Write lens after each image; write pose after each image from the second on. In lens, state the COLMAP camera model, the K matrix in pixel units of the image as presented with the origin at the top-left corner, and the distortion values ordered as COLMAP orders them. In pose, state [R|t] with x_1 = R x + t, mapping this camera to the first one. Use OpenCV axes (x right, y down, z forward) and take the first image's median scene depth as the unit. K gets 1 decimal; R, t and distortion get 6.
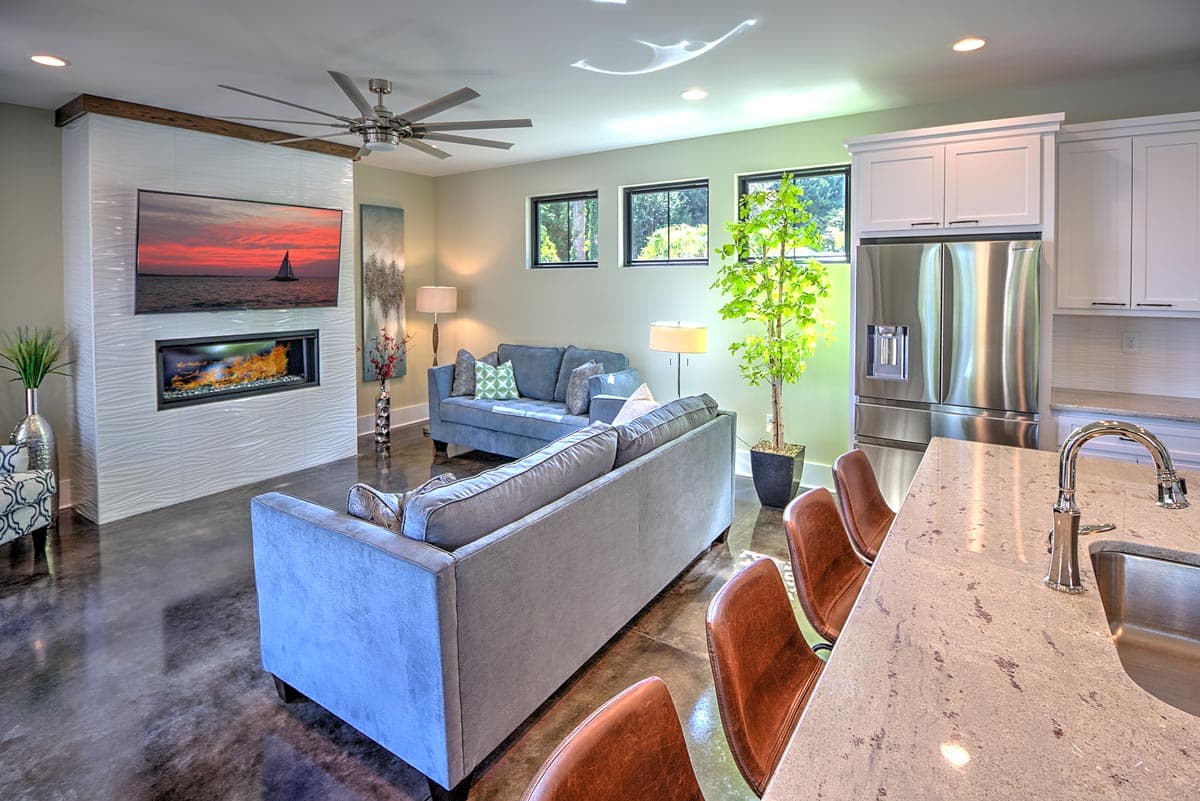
lens RADIAL K [[603.7, 0, 598.7], [0, 603.7, 301.9], [0, 0, 1]] dist [-0.013645, -0.000071]
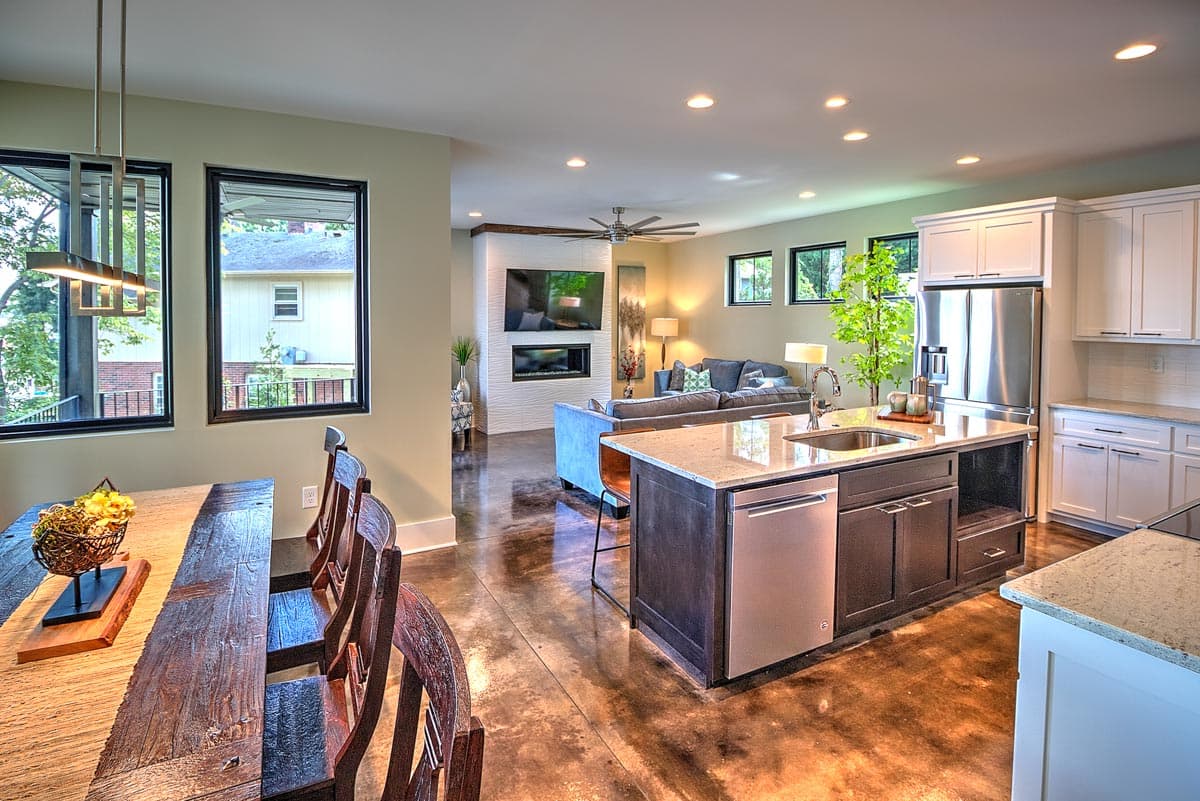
lens RADIAL K [[592.4, 0, 561.5], [0, 592.4, 335.2], [0, 0, 1]] dist [0.002660, -0.010814]
pose [[0.870945, 0.019193, -0.491006, 0.301668], [-0.018983, 0.999805, 0.005410, 0.016517], [0.491014, 0.004609, 0.871140, -0.525367]]
